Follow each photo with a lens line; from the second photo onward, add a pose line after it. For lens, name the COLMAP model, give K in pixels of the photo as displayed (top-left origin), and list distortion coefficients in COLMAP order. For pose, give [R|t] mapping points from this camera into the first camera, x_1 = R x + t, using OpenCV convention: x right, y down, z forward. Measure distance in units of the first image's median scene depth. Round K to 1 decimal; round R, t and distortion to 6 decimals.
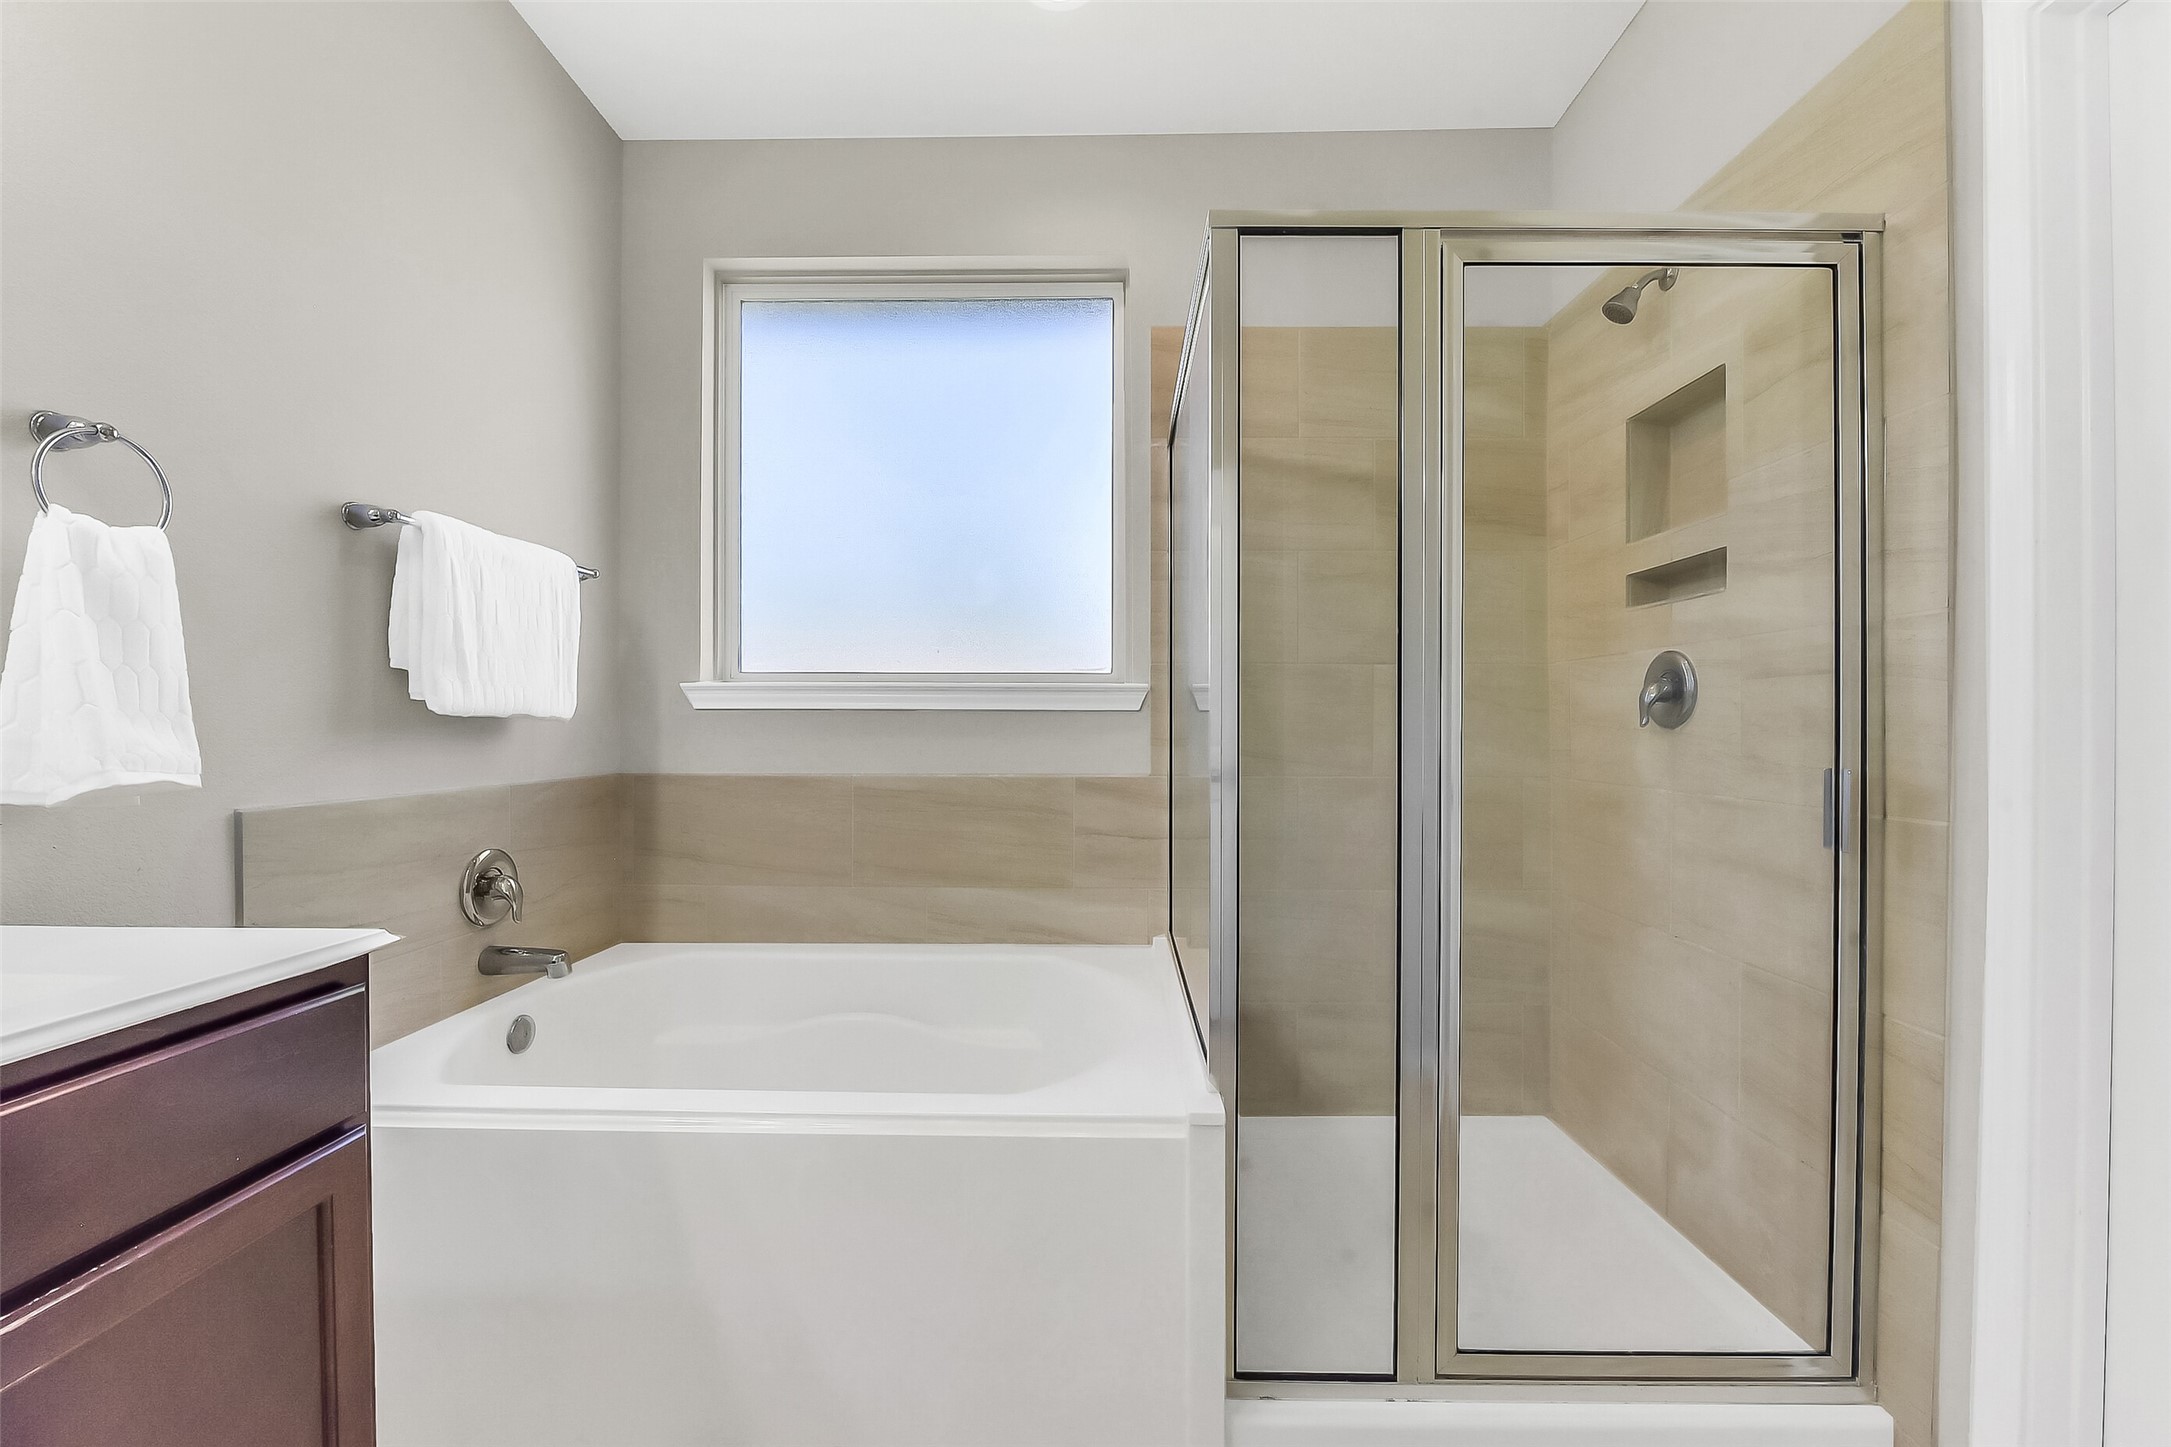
lens RADIAL K [[867.1, 0, 1091.0], [0, 867.1, 739.3], [0, 0, 1]] dist [-0.006918, -0.002592]
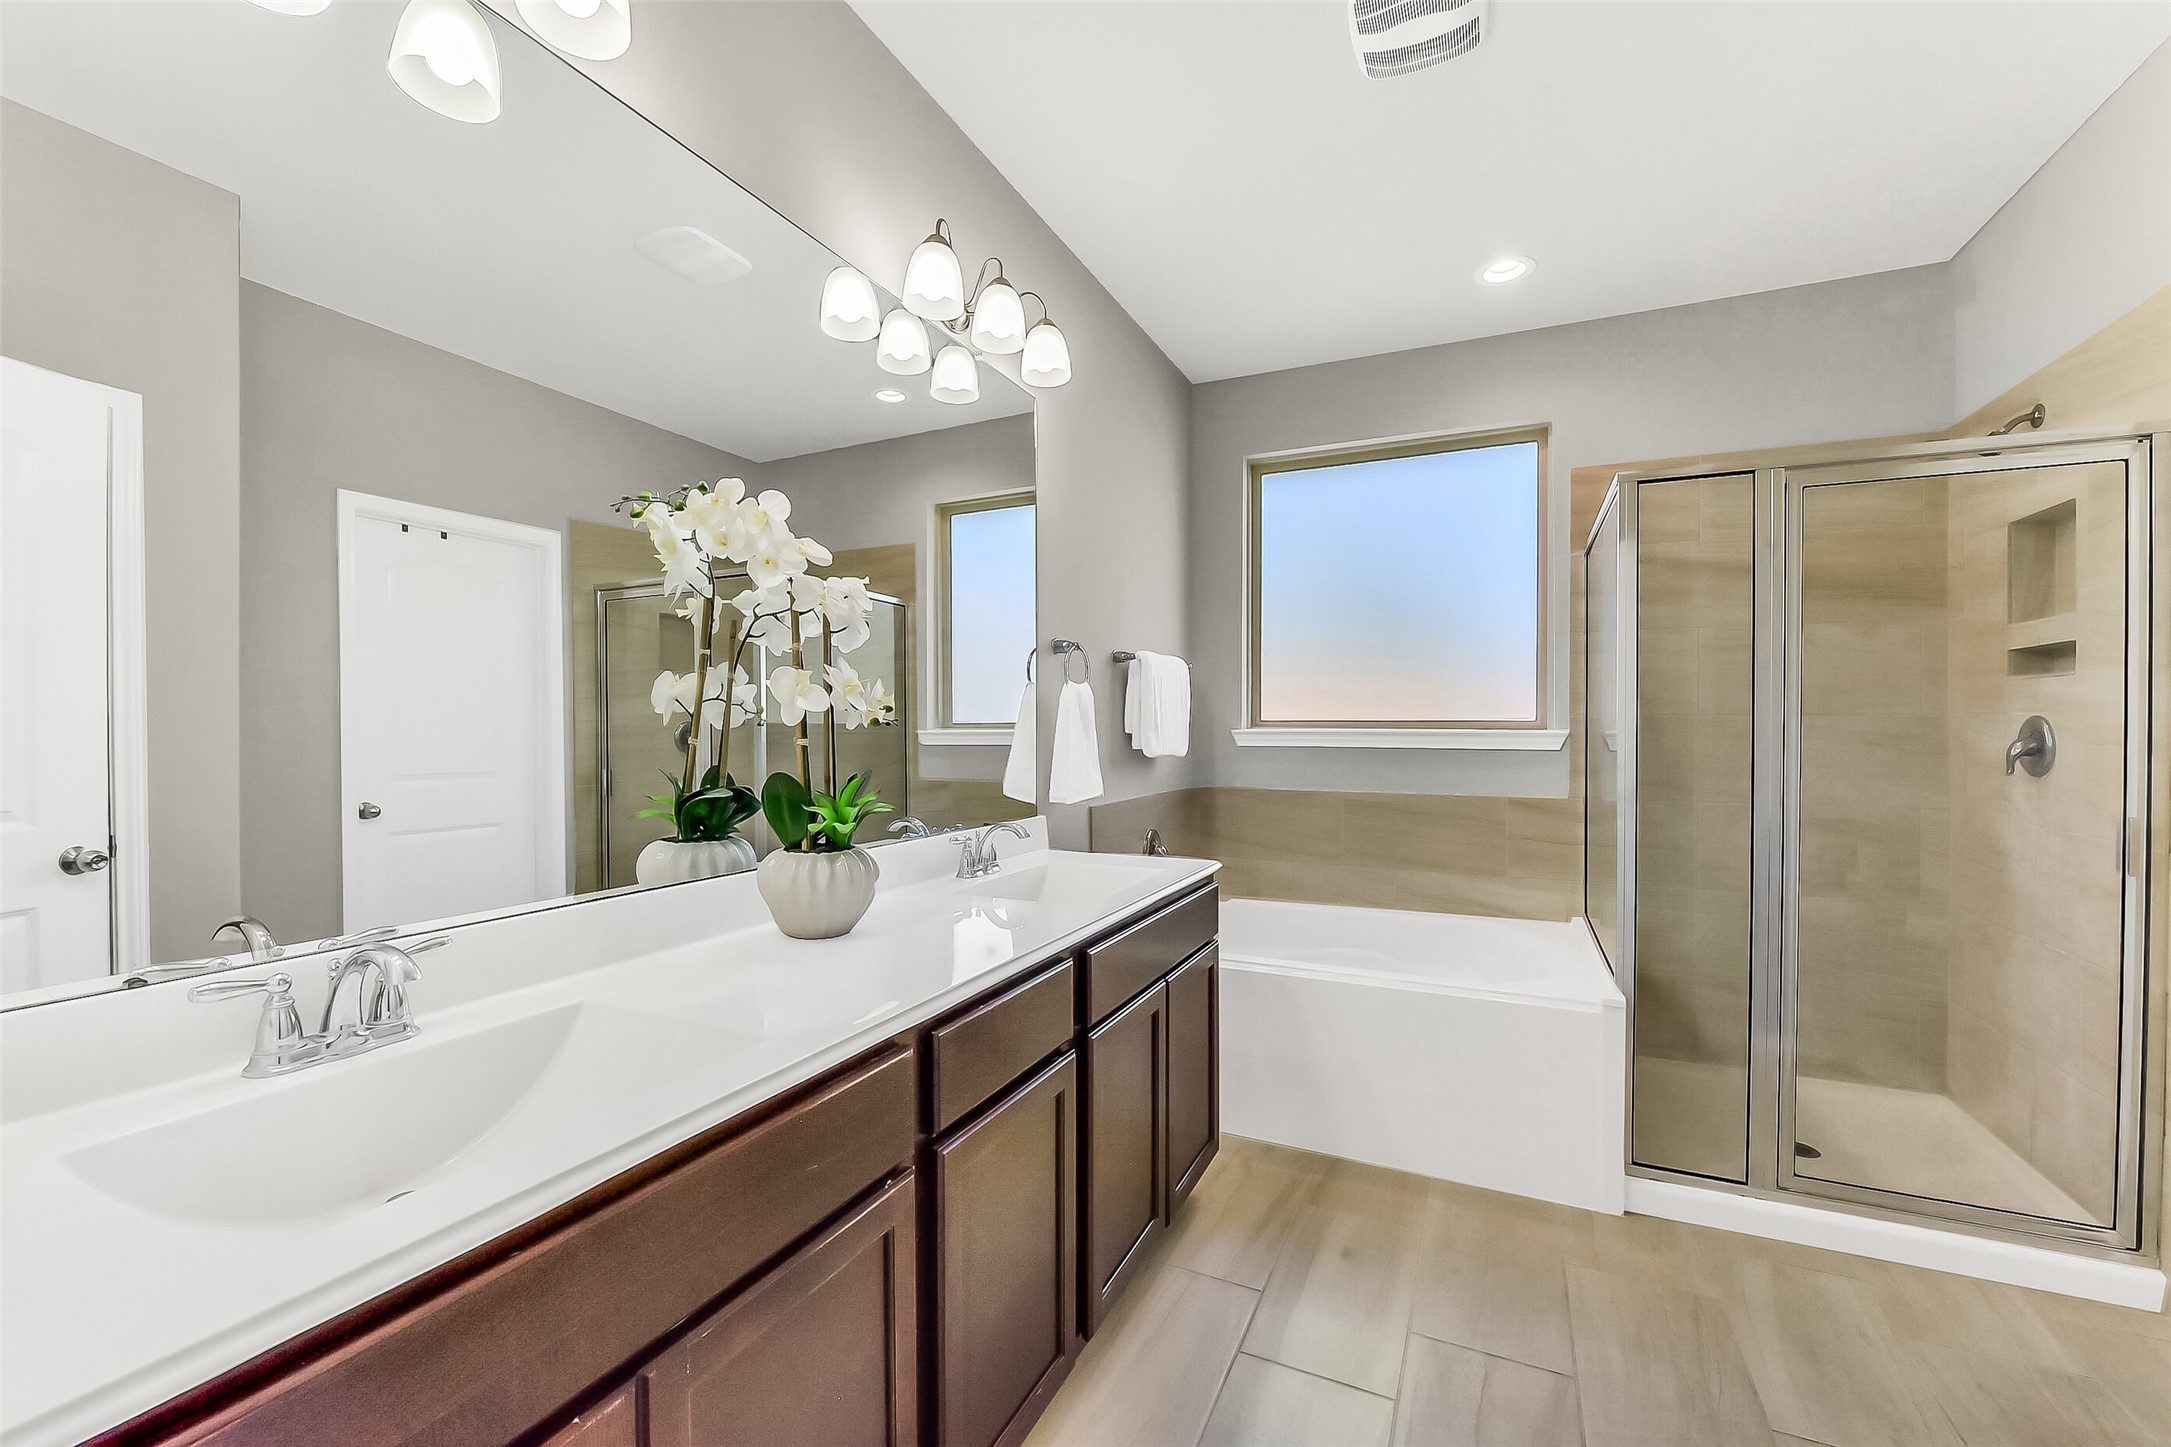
lens RADIAL K [[867.1, 0, 1091.7], [0, 867.1, 737.4], [0, 0, 1]] dist [-0.006918, -0.002592]
pose [[0.914238, 0.003577, -0.405162, -0.070532], [-0.003919, 0.999992, -0.000015, -0.052655], [0.405158, 0.001602, 0.914245, -0.573910]]
